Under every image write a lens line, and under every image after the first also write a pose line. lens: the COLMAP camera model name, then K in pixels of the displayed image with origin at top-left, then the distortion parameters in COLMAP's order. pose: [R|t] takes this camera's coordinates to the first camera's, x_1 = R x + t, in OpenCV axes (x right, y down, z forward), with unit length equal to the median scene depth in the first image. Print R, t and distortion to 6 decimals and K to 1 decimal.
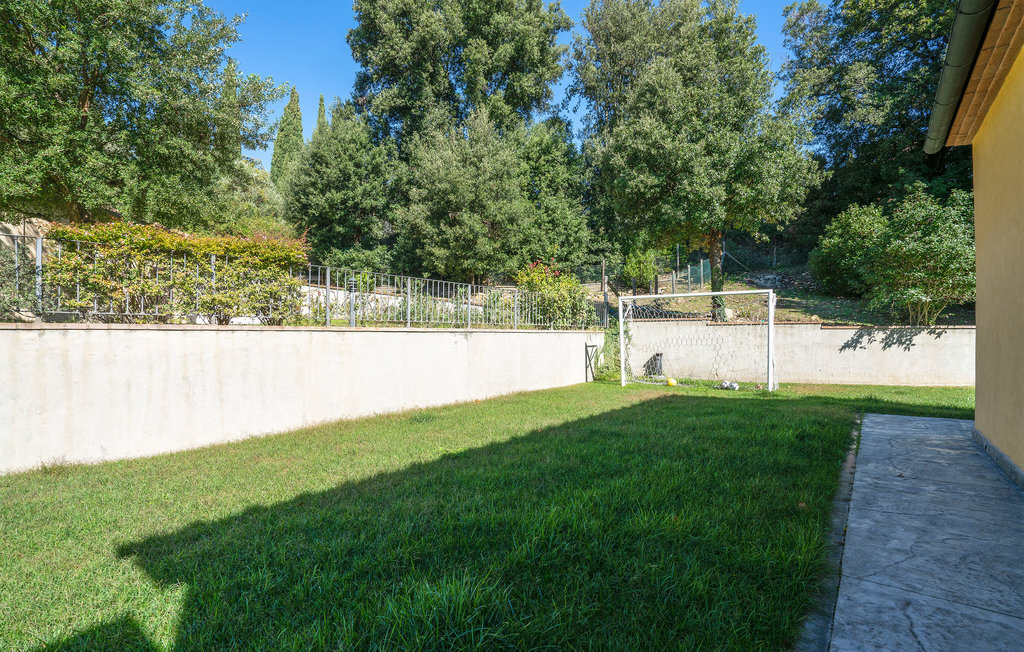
lens RADIAL K [[487.3, 0, 505.4], [0, 487.3, 329.4], [0, 0, 1]] dist [-0.033677, 0.000669]
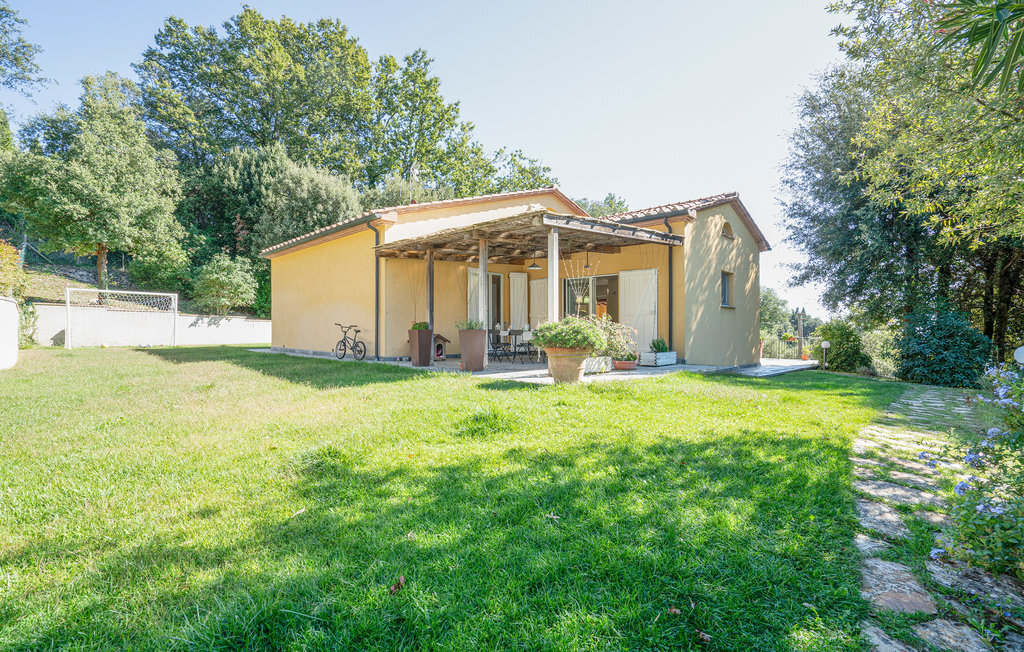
lens RADIAL K [[487.3, 0, 505.4], [0, 487.3, 329.4], [0, 0, 1]] dist [-0.033677, 0.000669]
pose [[0.125603, 0.006251, 0.992061, -1.037114], [-0.021390, 0.999765, -0.003591, 0.031679], [-0.991850, -0.020769, 0.125708, -0.492883]]
